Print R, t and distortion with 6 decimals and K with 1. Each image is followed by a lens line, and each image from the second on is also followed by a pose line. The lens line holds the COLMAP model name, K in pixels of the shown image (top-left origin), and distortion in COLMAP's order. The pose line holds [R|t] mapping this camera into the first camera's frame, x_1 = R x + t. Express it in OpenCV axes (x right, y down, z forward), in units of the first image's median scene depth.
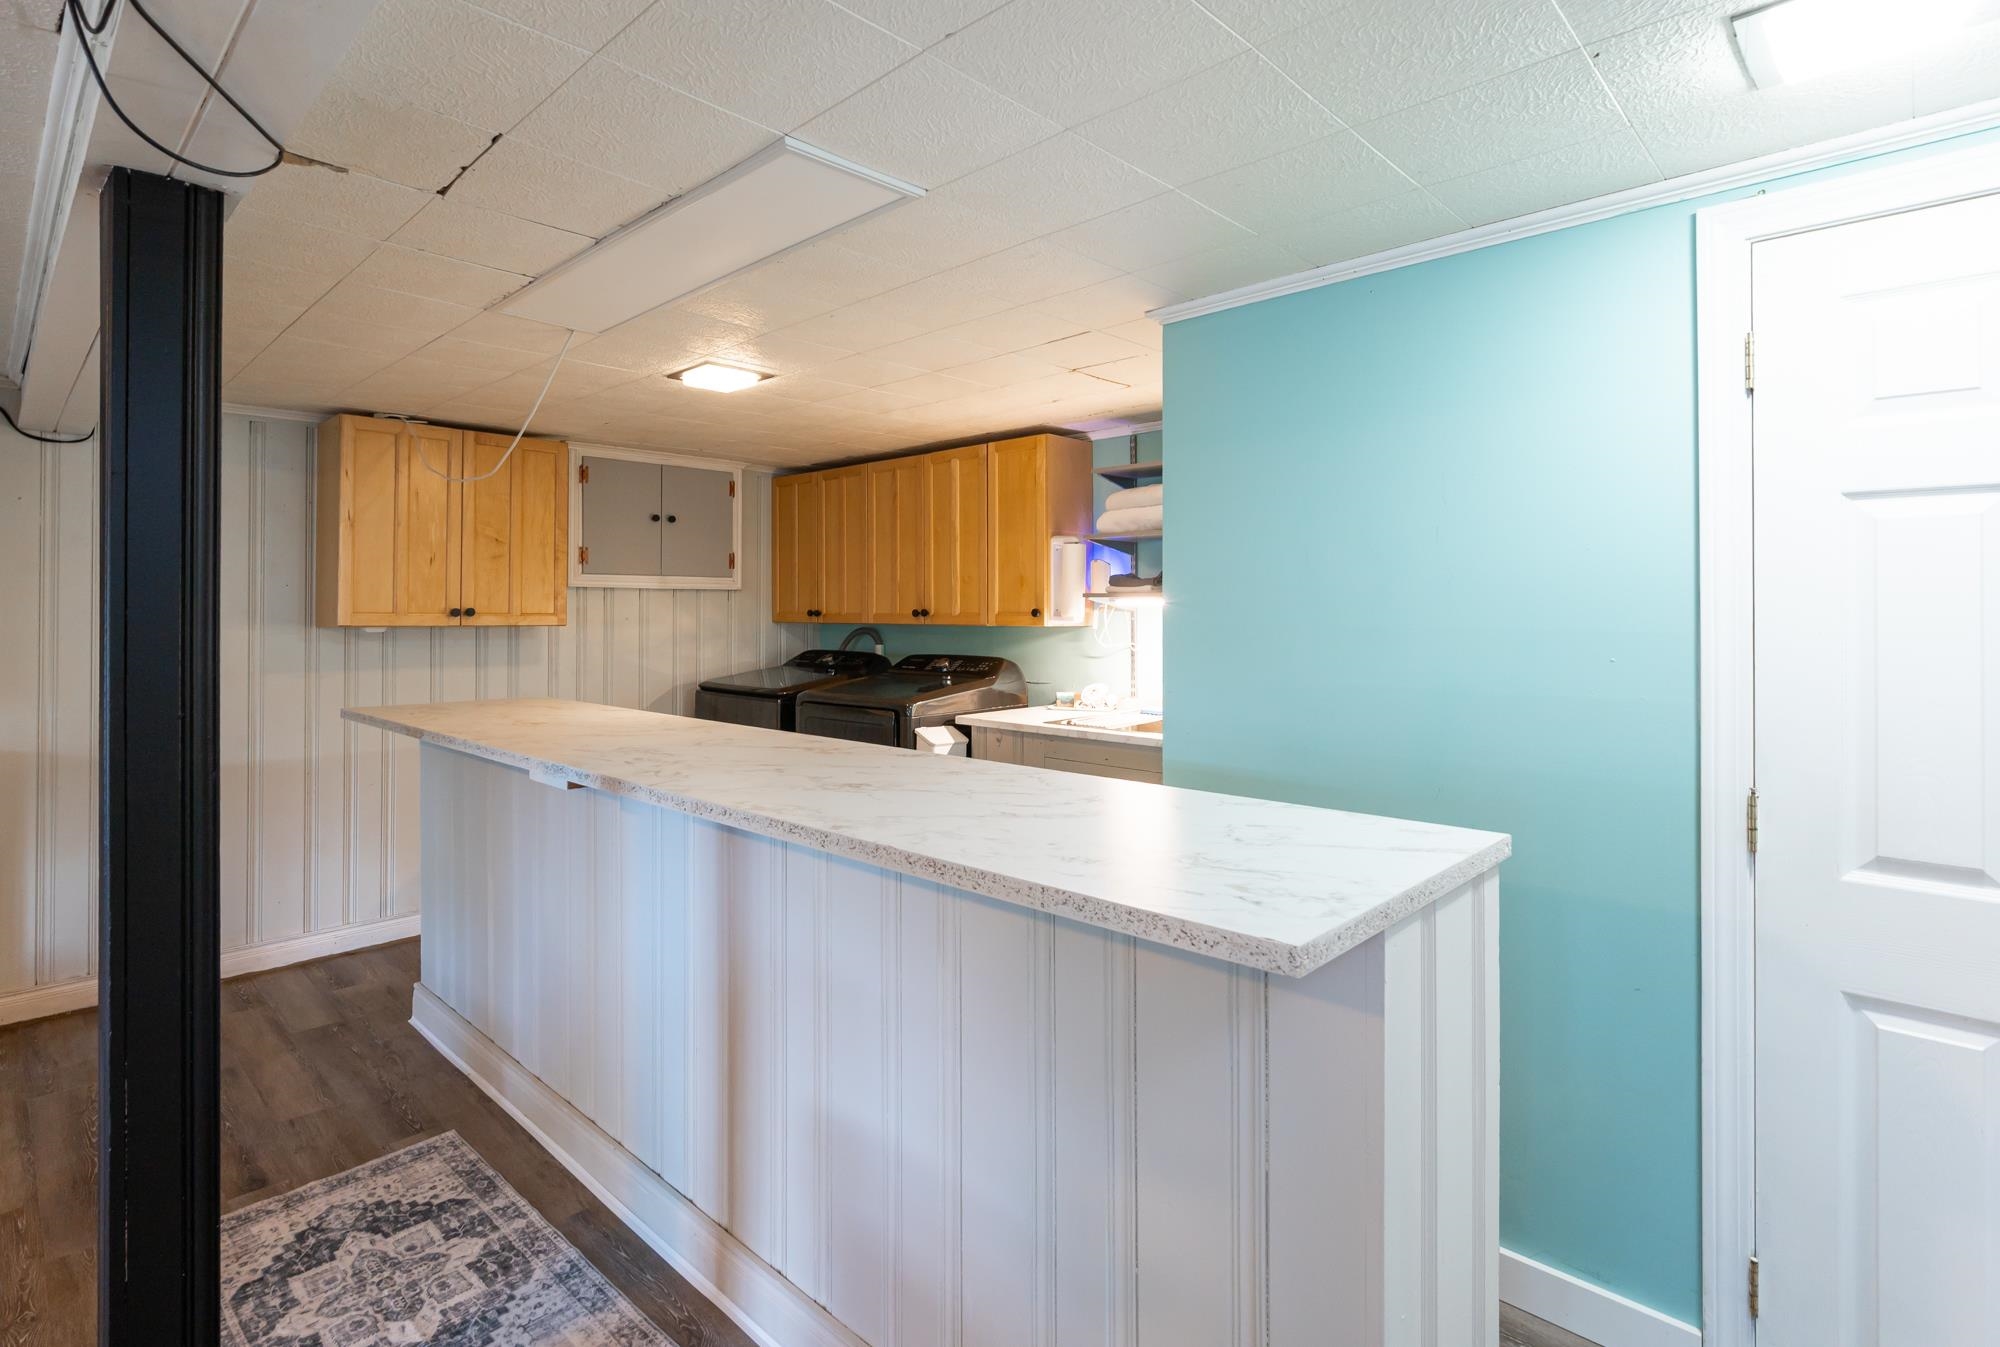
lens RADIAL K [[985.1, 0, 1004.2], [0, 985.1, 597.9], [0, 0, 1]] dist [-0.019156, -0.000289]
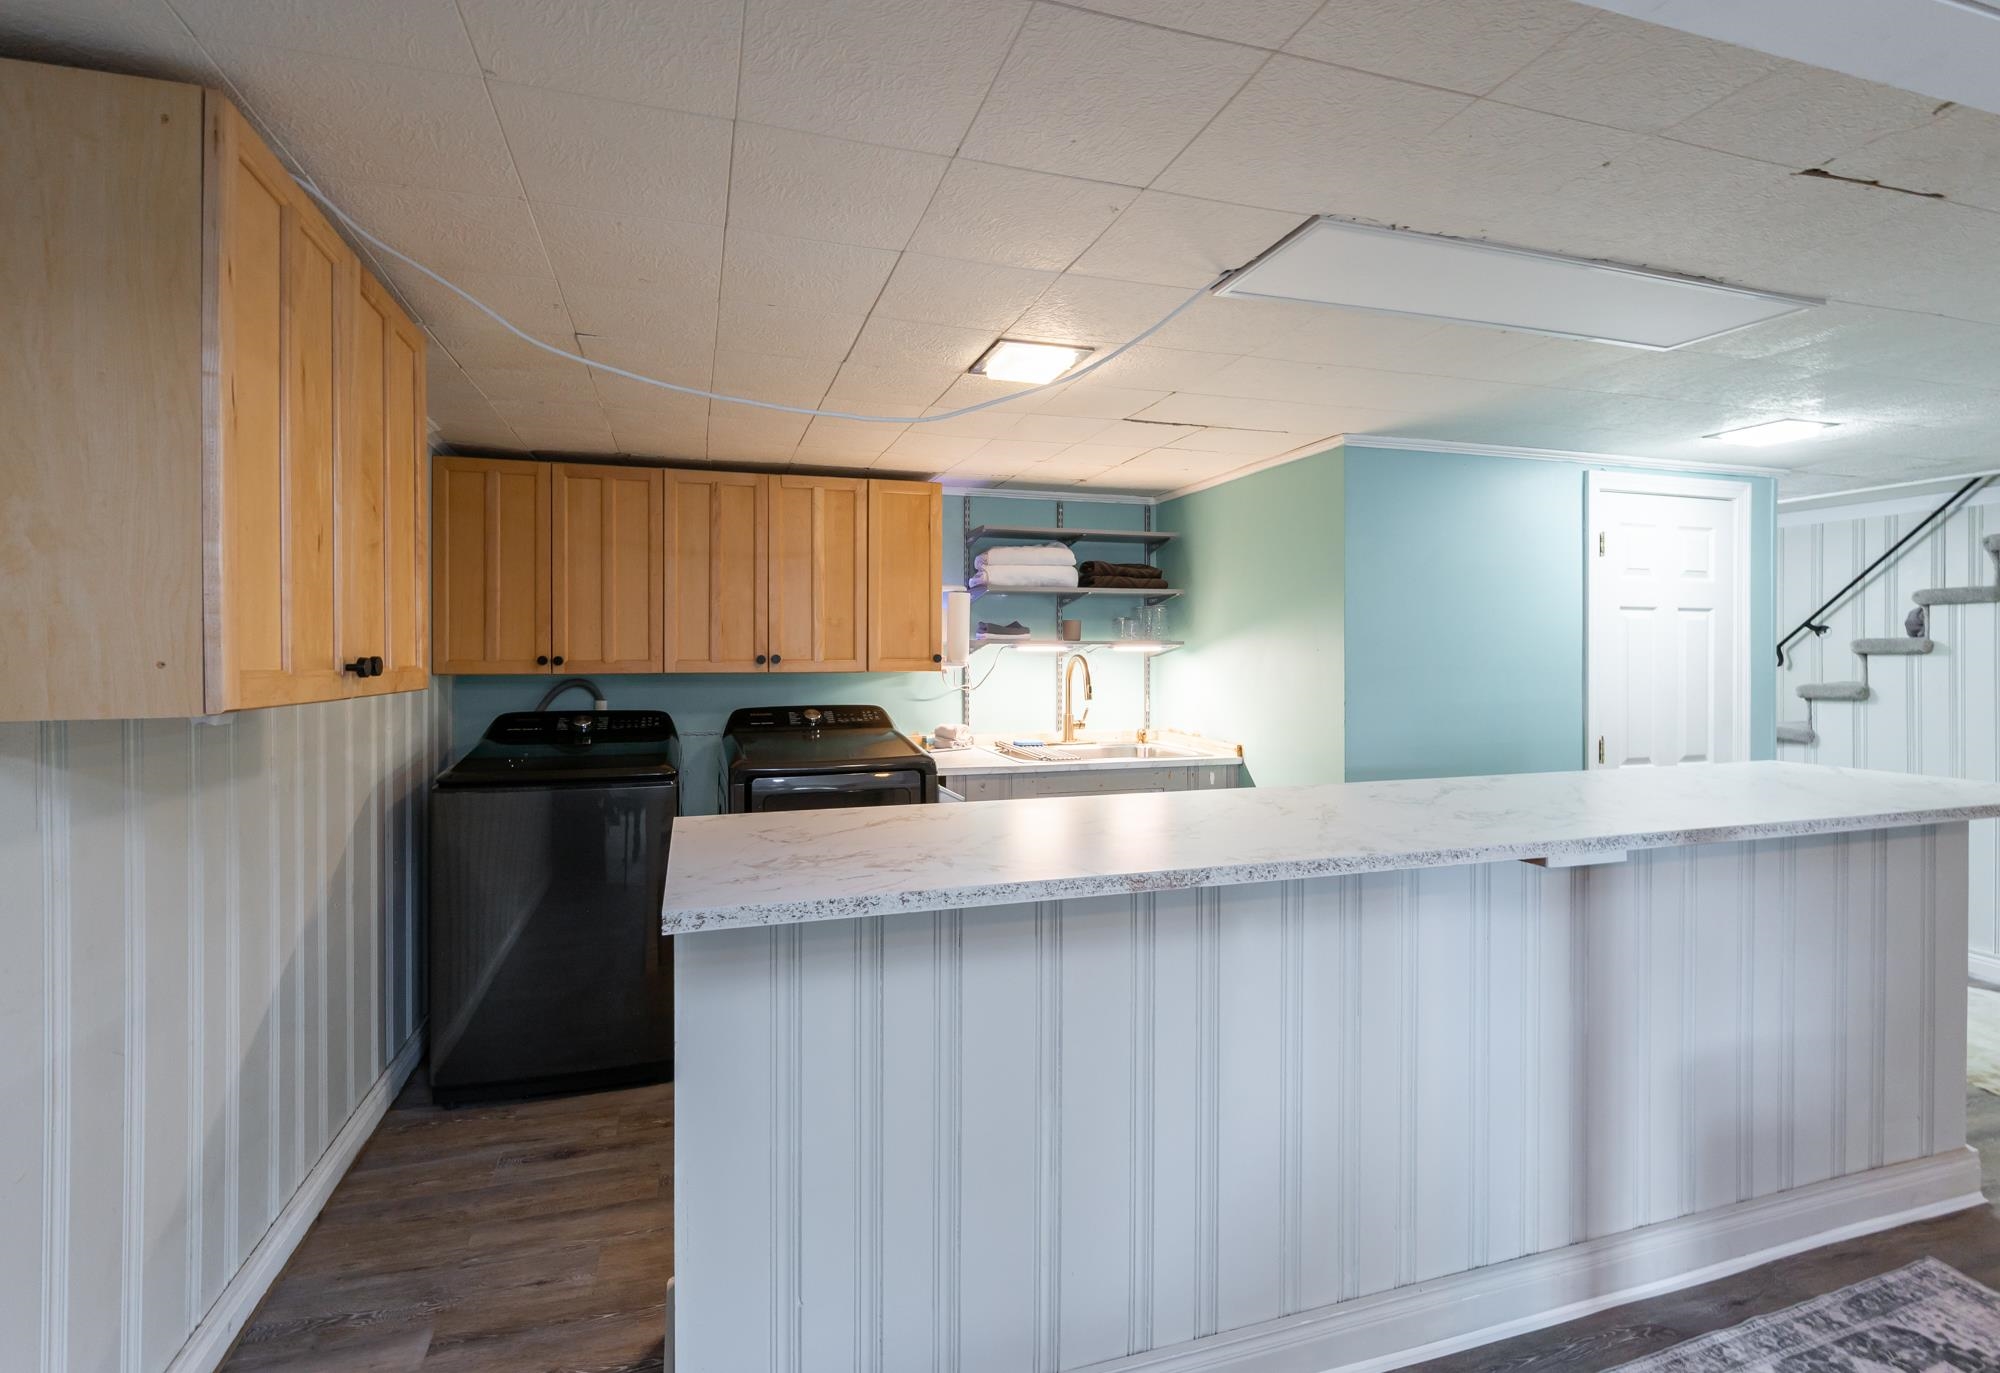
lens RADIAL K [[817.2, 0, 999.9], [0, 817.2, 647.4], [0, 0, 1]] dist [-0.008384, -0.000035]
pose [[0.531873, 0.006981, 0.846796, -0.617498], [-0.007651, 0.999965, -0.003439, 0.006178], [-0.846790, -0.004650, 0.531907, 0.483807]]
